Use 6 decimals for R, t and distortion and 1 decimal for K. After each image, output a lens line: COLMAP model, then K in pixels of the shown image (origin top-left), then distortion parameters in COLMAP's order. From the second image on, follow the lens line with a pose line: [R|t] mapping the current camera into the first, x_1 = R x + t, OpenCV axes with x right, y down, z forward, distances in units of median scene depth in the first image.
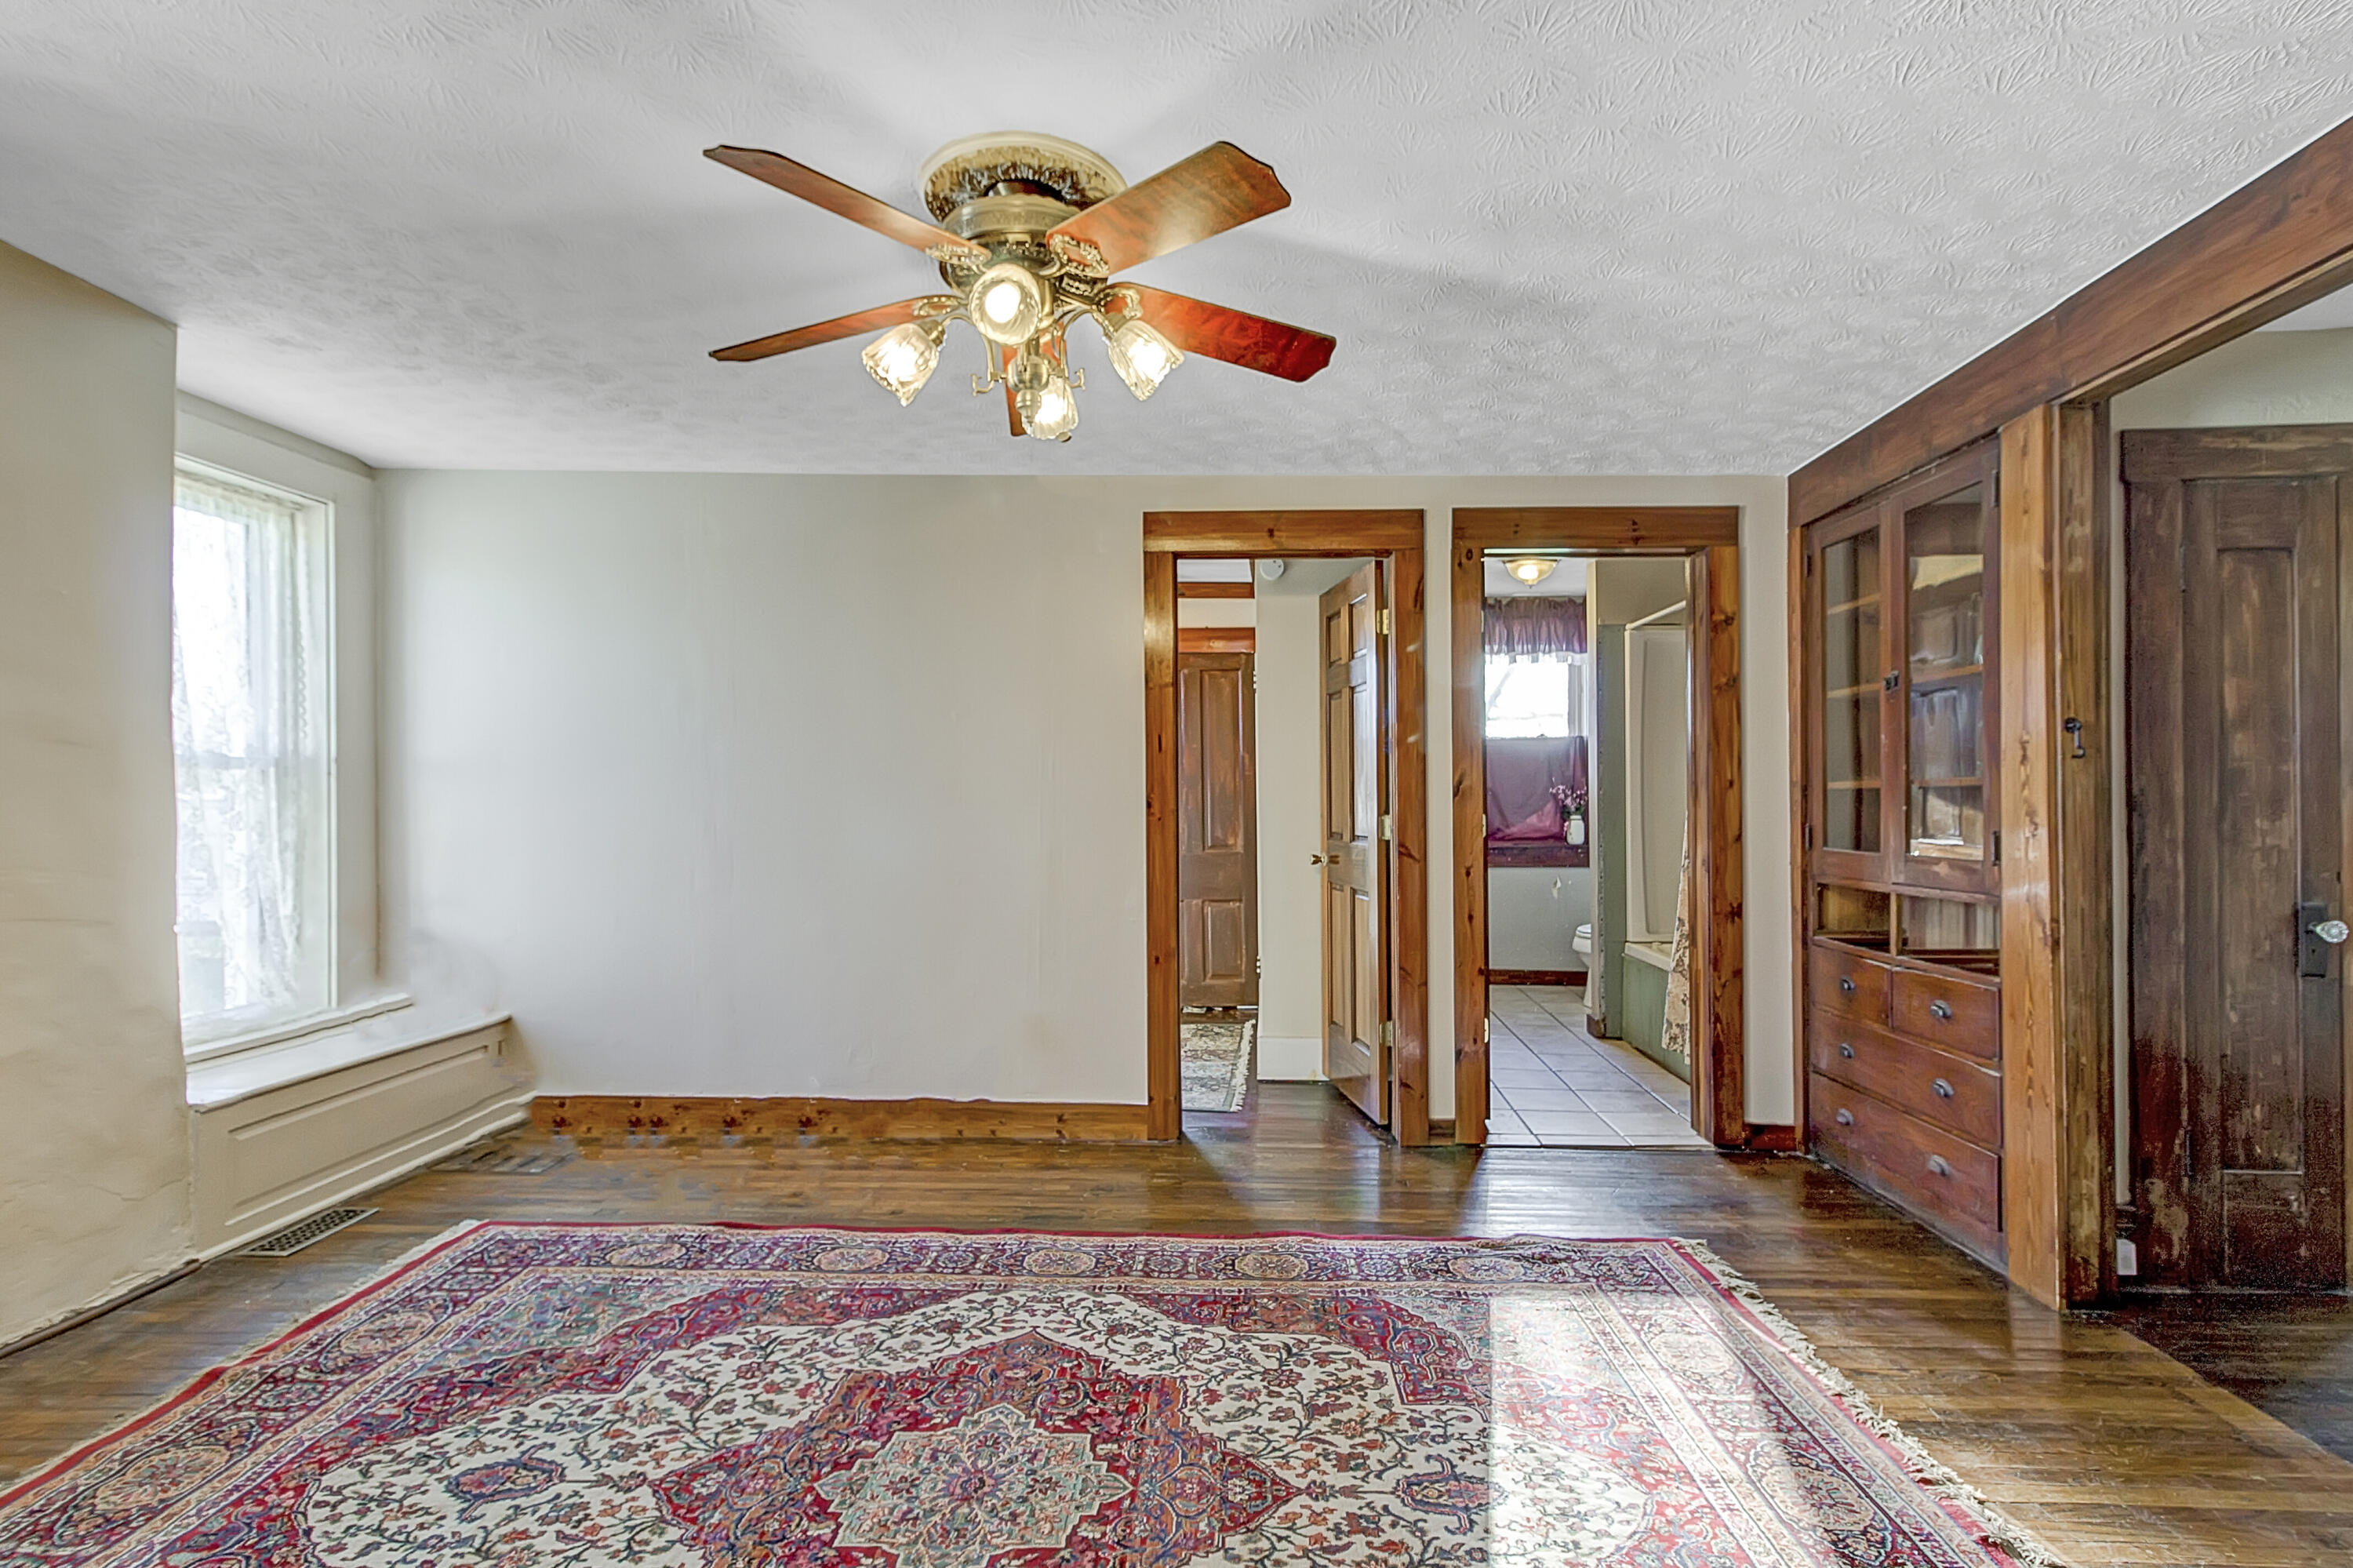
lens RADIAL K [[1134.1, 0, 1231.0], [0, 1134.1, 795.9], [0, 0, 1]] dist [0.006500, 0.002937]
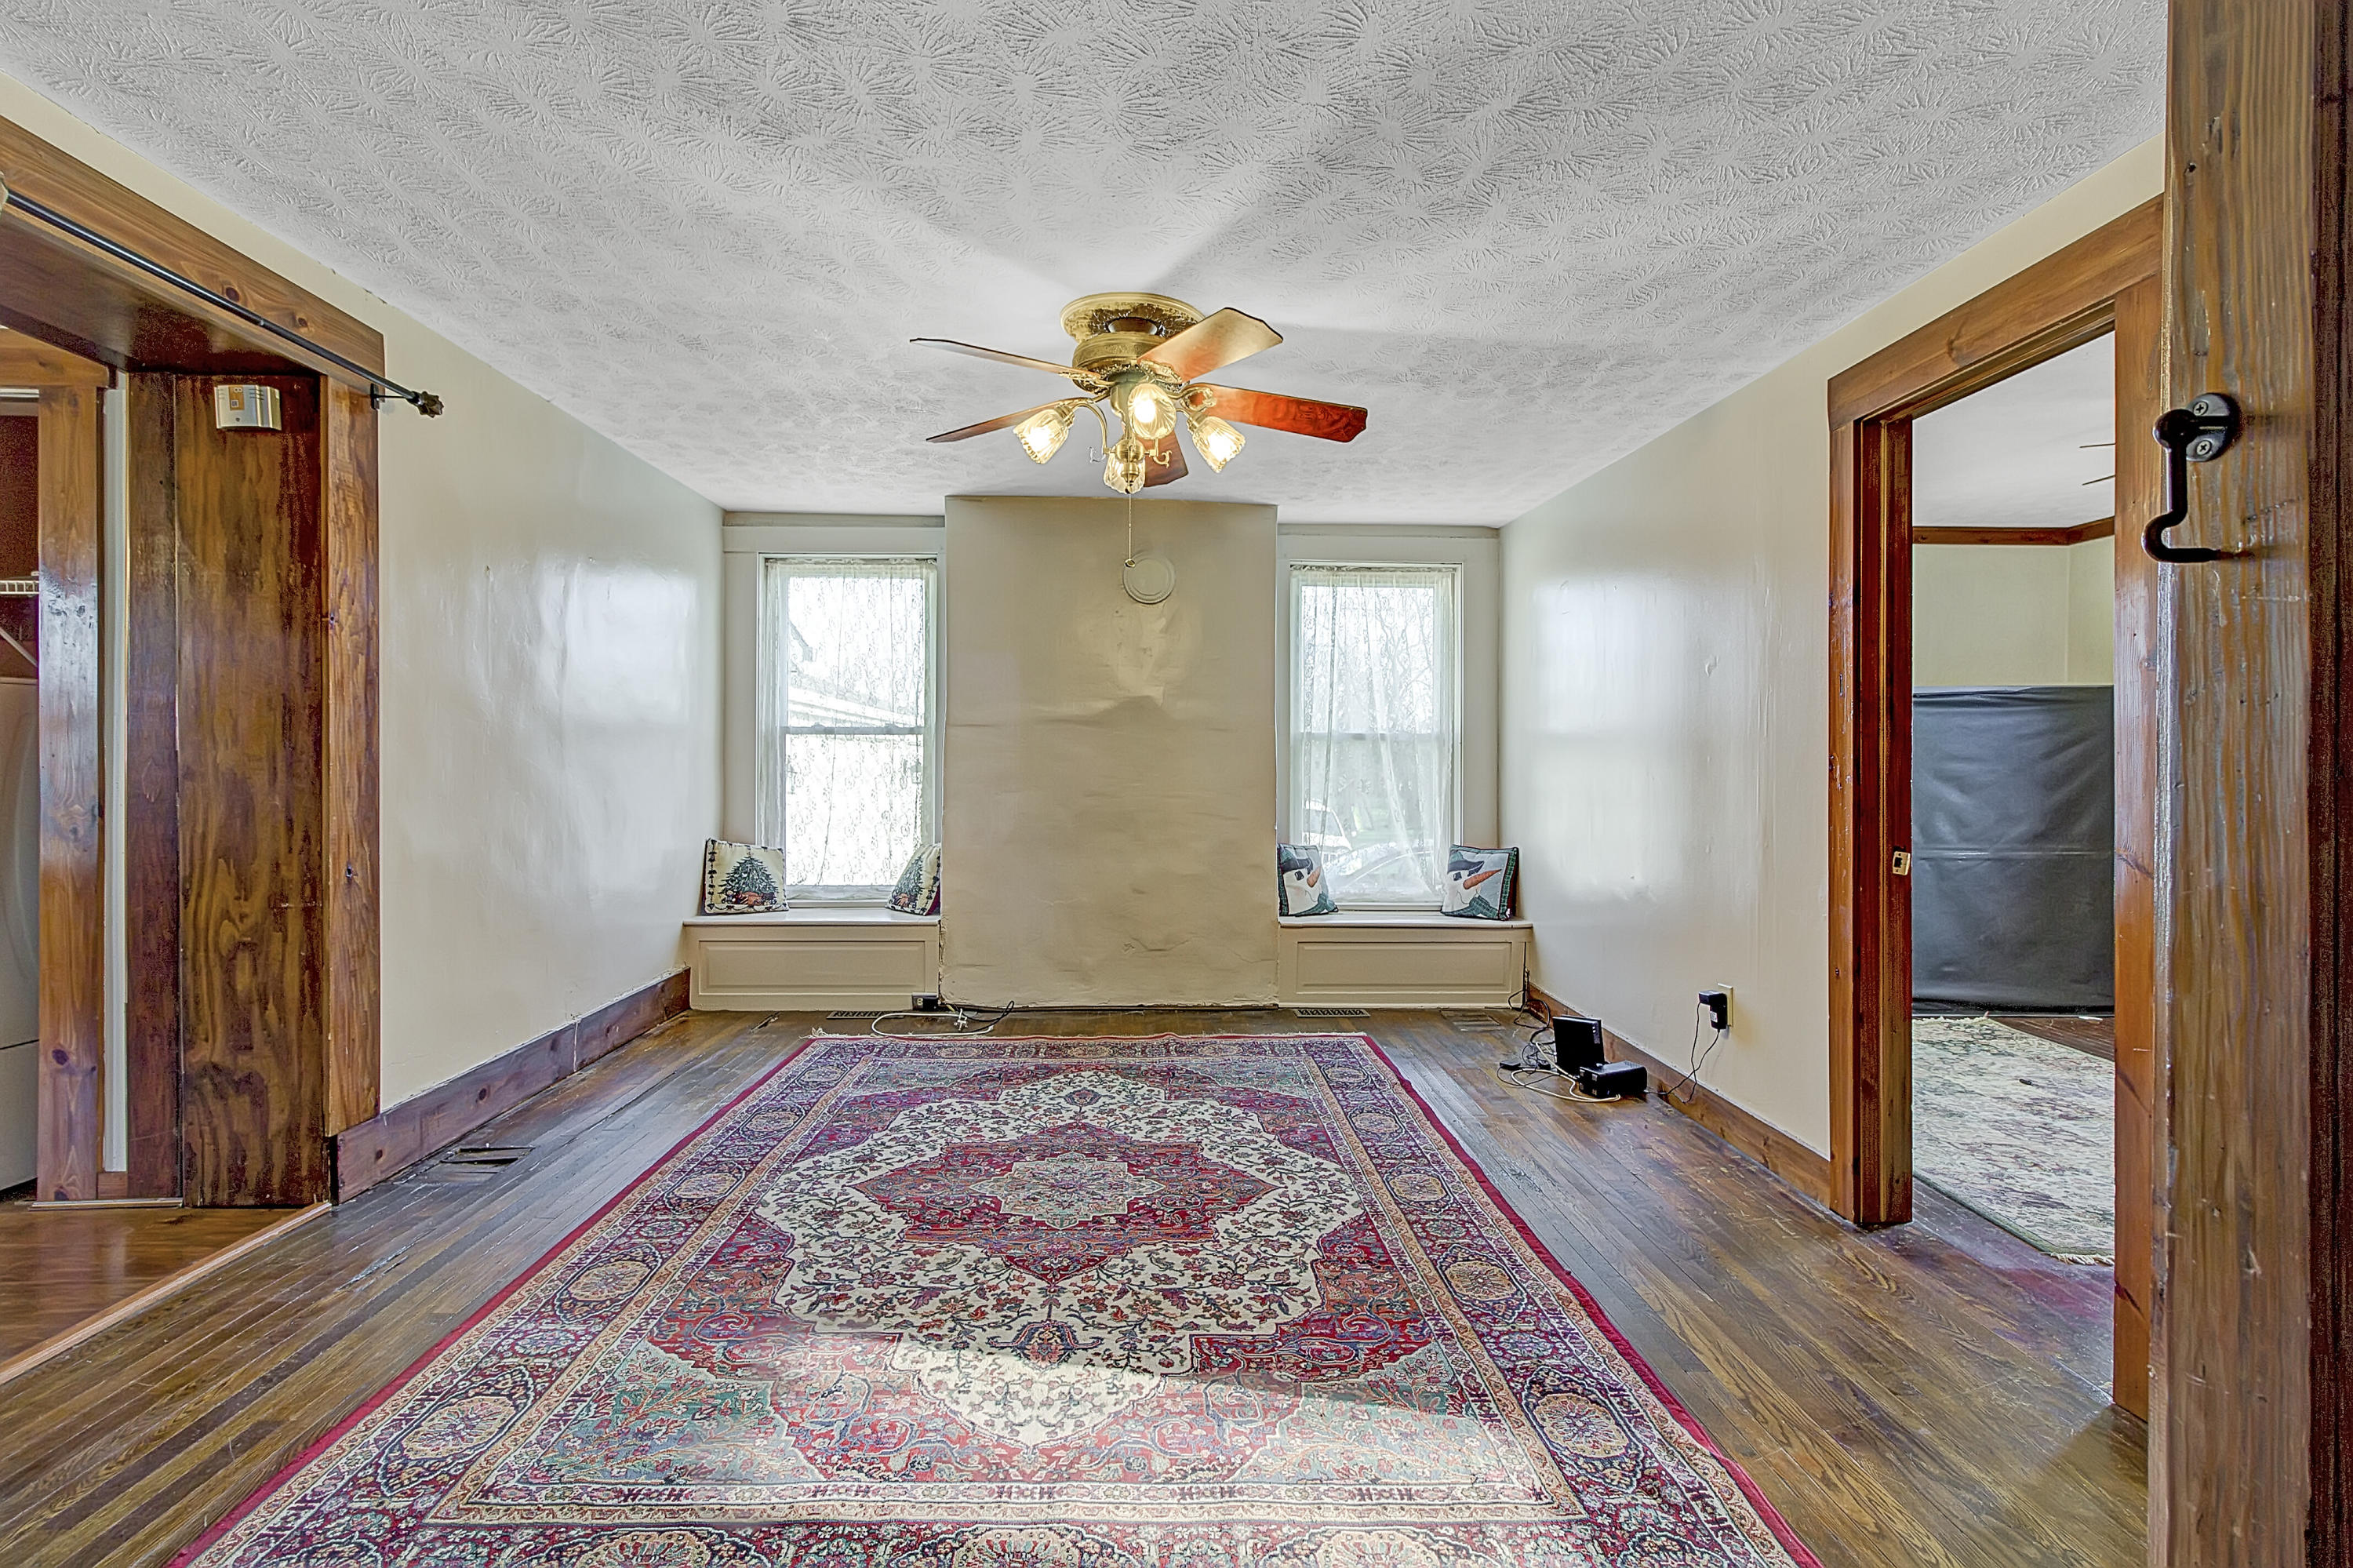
lens RADIAL K [[1134.1, 0, 1172.0], [0, 1134.1, 778.5], [0, 0, 1]] dist [0.006500, 0.002937]
pose [[0.050501, 0.014796, -0.998614, 1.052663], [-0.006108, 0.999876, 0.014506, 0.012000], [0.998705, 0.005367, 0.050585, 0.830142]]
